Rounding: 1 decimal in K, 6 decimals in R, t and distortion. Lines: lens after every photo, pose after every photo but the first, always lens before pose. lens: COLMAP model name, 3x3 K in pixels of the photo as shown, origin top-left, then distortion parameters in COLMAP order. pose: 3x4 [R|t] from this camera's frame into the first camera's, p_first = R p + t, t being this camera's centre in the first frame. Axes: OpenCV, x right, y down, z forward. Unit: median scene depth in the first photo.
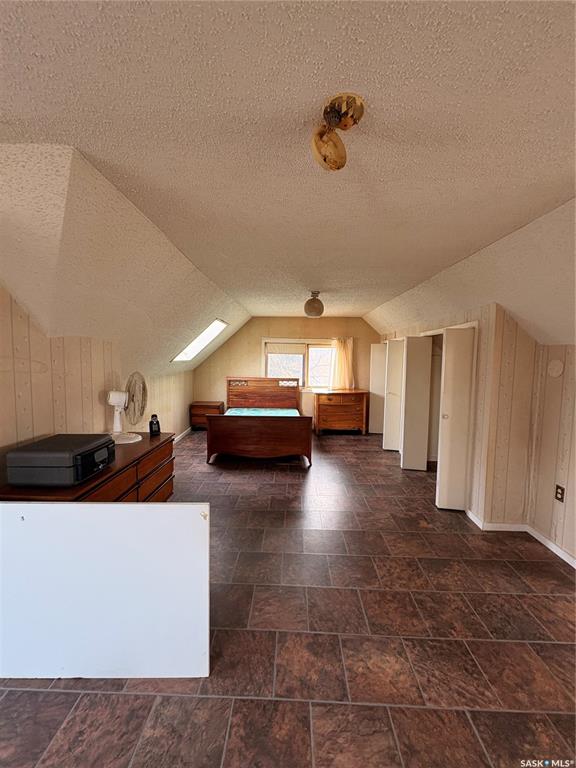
lens RADIAL K [[304.6, 0, 289.2], [0, 304.6, 382.6], [0, 0, 1]] dist [0.001638, -0.000014]
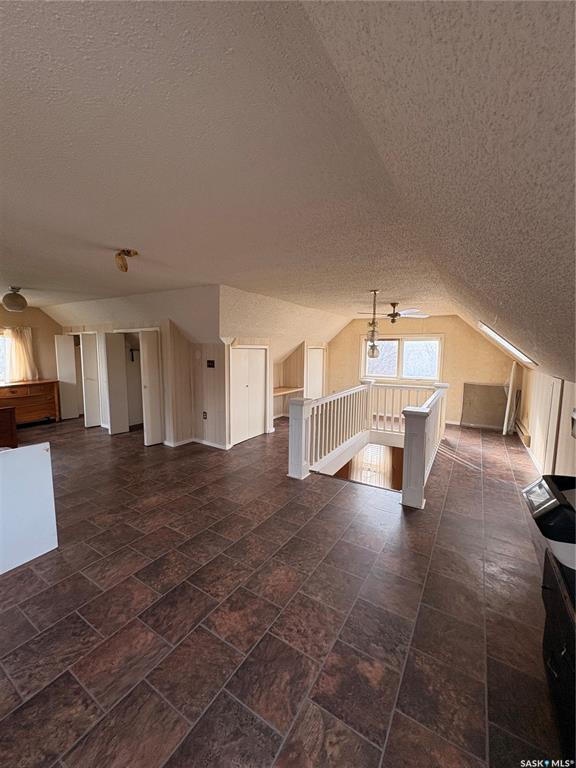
lens RADIAL K [[304.6, 0, 289.2], [0, 304.6, 382.6], [0, 0, 1]] dist [0.001638, -0.000014]
pose [[0.510067, -0.098263, 0.854504, -0.444143], [0.065105, 0.995014, 0.075558, 0.018146], [-0.857667, 0.017093, 0.513921, -0.436681]]
